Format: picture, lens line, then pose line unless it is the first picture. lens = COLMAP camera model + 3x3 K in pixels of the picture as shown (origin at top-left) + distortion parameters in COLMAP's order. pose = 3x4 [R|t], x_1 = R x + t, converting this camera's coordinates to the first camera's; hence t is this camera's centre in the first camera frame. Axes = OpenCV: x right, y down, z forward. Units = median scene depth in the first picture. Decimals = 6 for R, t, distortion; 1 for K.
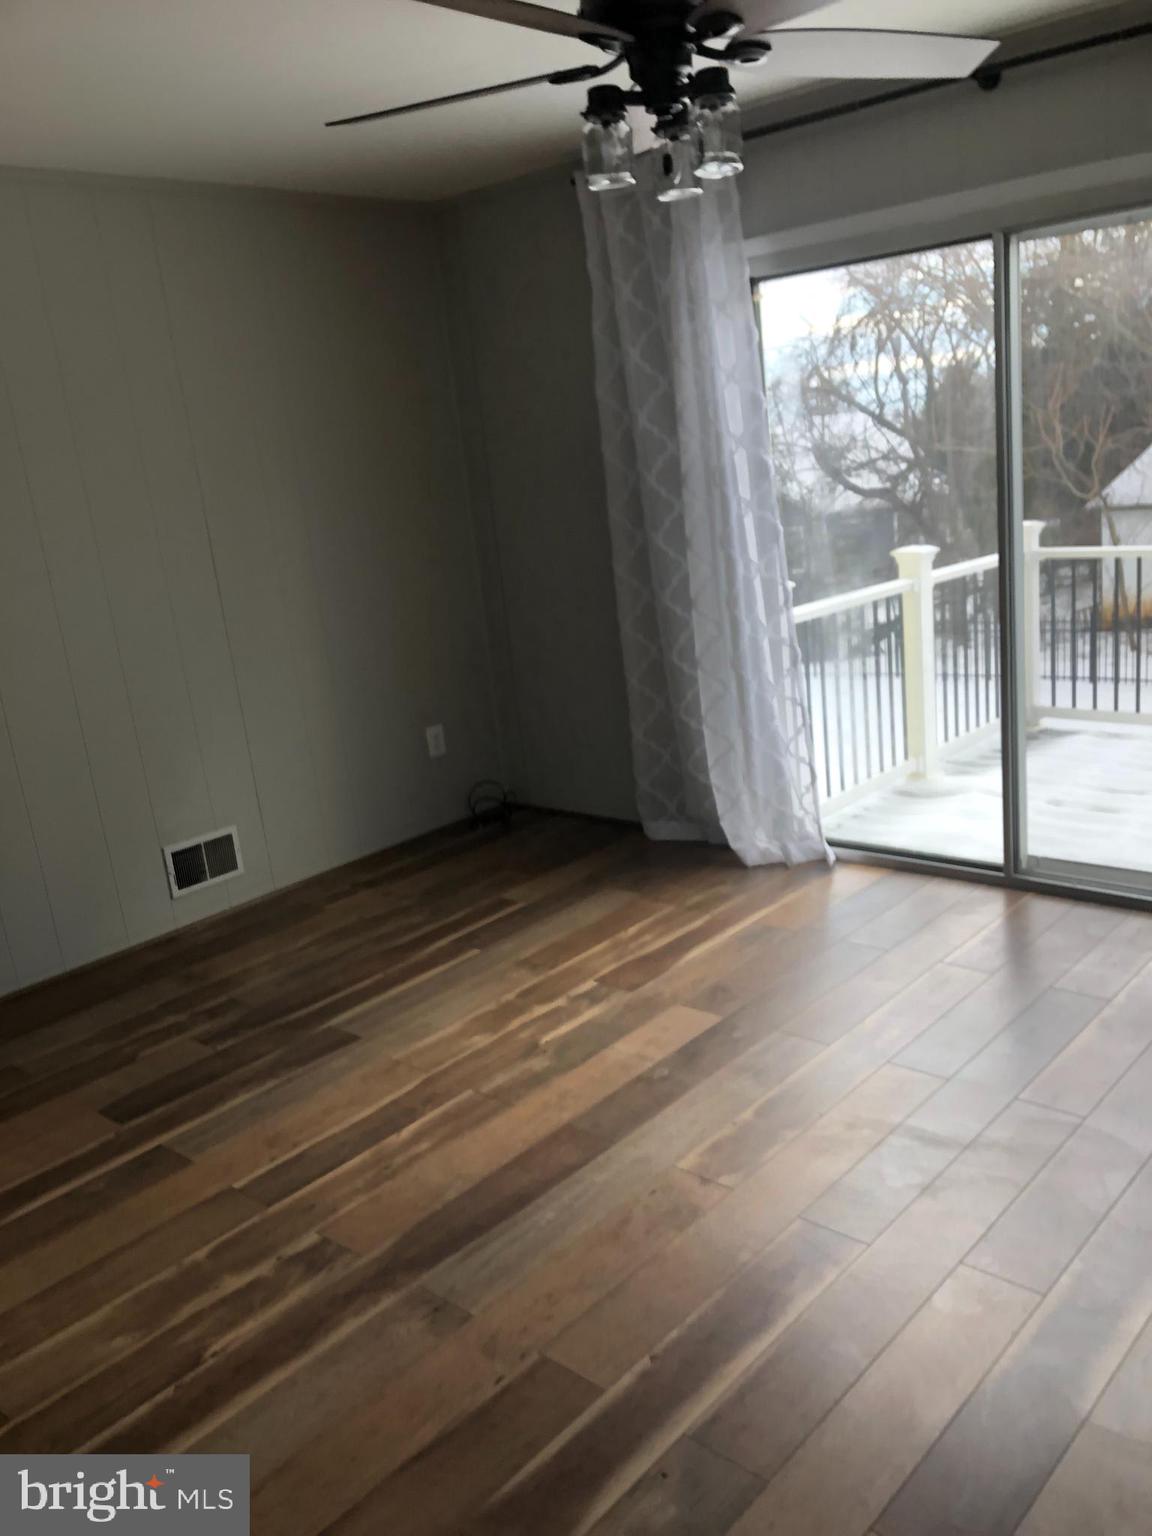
lens RADIAL K [[1250.1, 0, 580.4], [0, 1250.1, 721.0], [0, 0, 1]] dist [0.009081, -0.092101]
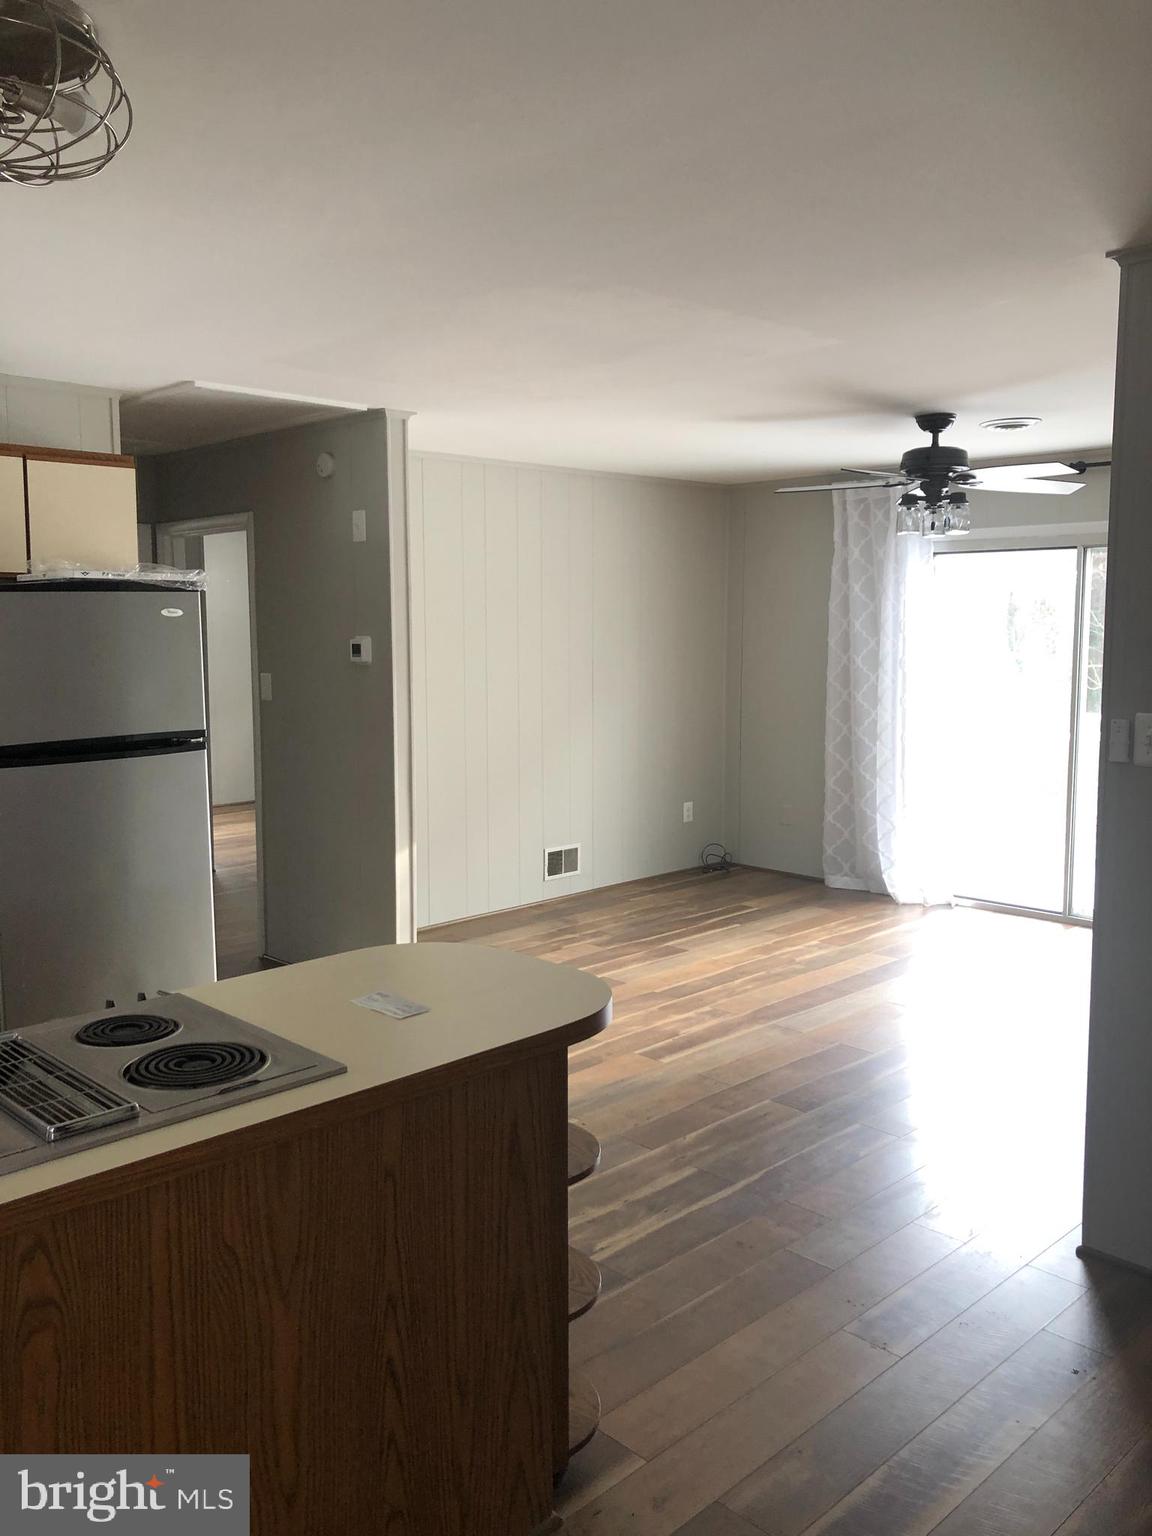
lens RADIAL K [[1264.1, 0, 521.2], [0, 1264.1, 707.7], [0, 0, 1]] dist [-0.003500, -0.013913]
pose [[0.990869, 0.102178, -0.087963, -0.240251], [-0.113736, 0.983826, -0.138383, 0.156570], [0.072400, 0.147125, 0.986465, -0.703908]]
